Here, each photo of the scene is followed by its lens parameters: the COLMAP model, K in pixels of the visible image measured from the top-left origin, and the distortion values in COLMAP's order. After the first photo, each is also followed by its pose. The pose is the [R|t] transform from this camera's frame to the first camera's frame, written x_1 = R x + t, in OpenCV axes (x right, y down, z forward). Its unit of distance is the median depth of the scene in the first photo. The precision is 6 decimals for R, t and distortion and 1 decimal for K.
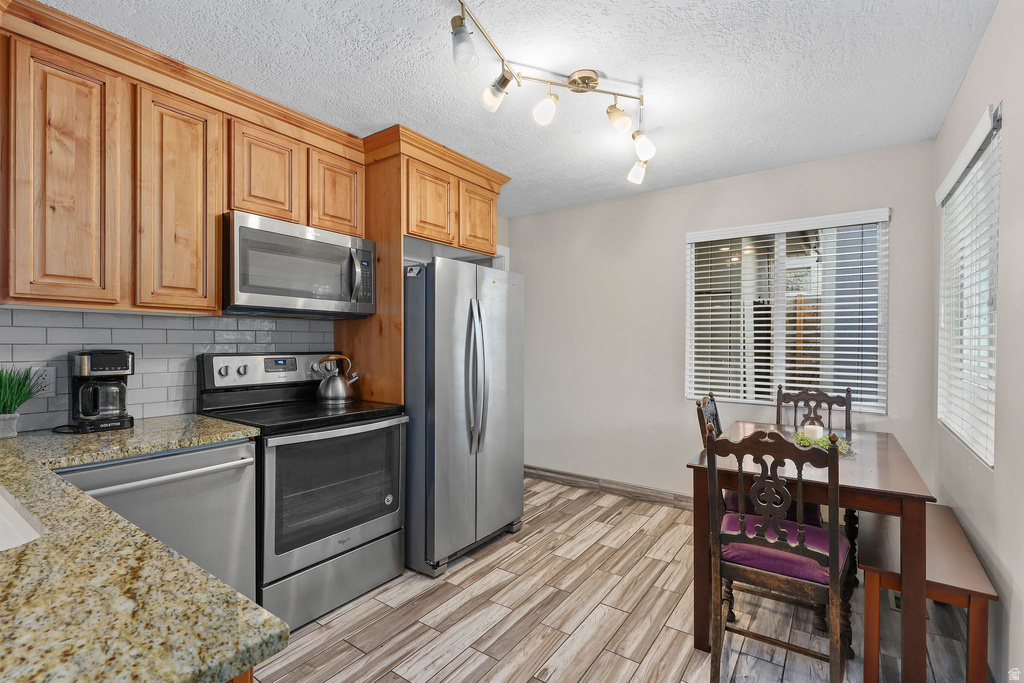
lens RADIAL K [[471.9, 0, 511.3], [0, 471.9, 342.4], [0, 0, 1]] dist [0.004444, -0.000013]
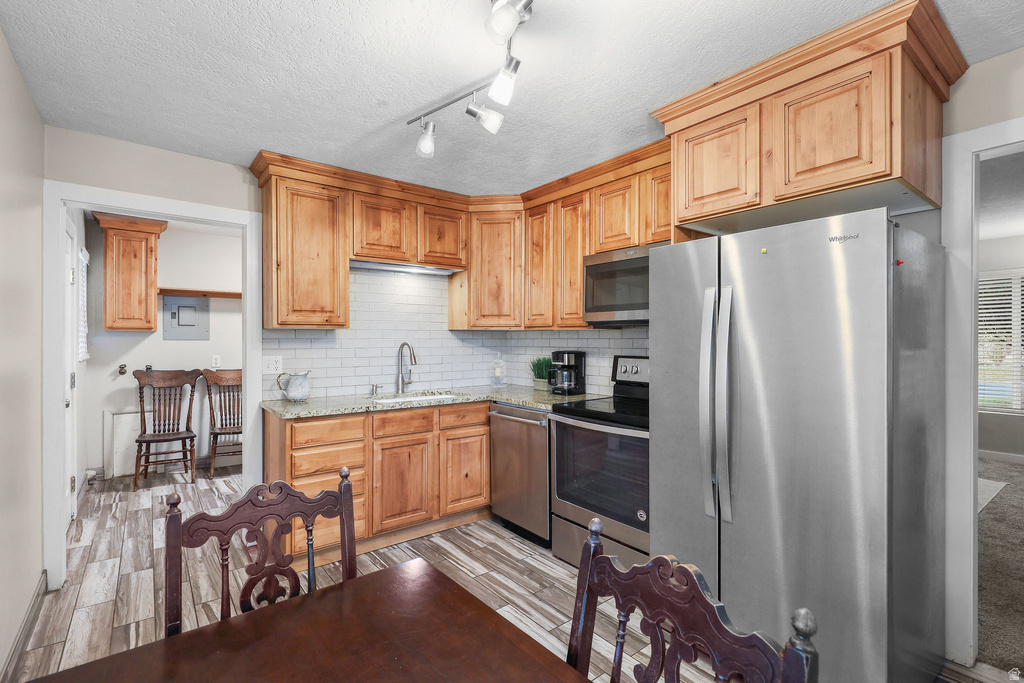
lens RADIAL K [[471.9, 0, 511.4], [0, 471.9, 340.0], [0, 0, 1]] dist [0.004444, -0.000013]
pose [[-0.288129, -0.000720, -0.957591, 0.804786], [-0.001912, 0.999998, -0.000177, -0.021904], [0.957590, 0.001780, -0.288130, 1.130067]]
